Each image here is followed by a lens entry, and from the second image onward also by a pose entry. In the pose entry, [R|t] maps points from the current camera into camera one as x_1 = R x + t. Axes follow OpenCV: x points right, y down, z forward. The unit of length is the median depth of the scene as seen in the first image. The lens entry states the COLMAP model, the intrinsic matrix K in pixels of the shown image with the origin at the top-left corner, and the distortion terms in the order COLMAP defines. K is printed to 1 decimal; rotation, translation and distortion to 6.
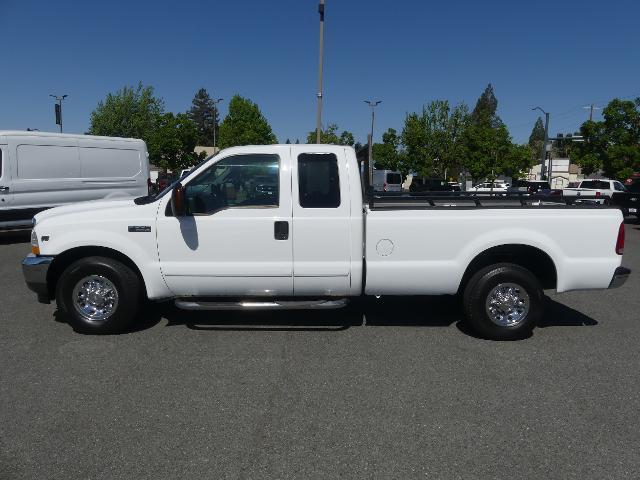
lens RADIAL K [[484.8, 0, 322.2], [0, 484.8, 240.2], [0, 0, 1]] dist [0.000374, 0.003998]
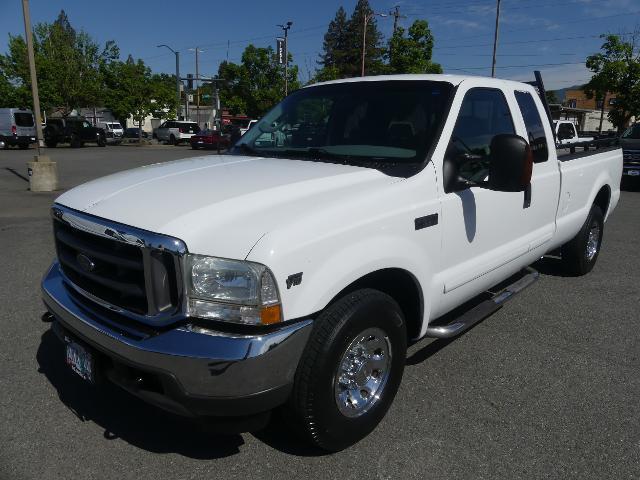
lens RADIAL K [[484.8, 0, 319.4], [0, 484.8, 239.2], [0, 0, 1]] dist [0.000374, 0.003998]
pose [[0.686399, -0.177072, 0.705338, -0.138762], [0.093741, 0.983355, 0.155644, -0.016228], [-0.721158, -0.040715, 0.691574, 0.117046]]
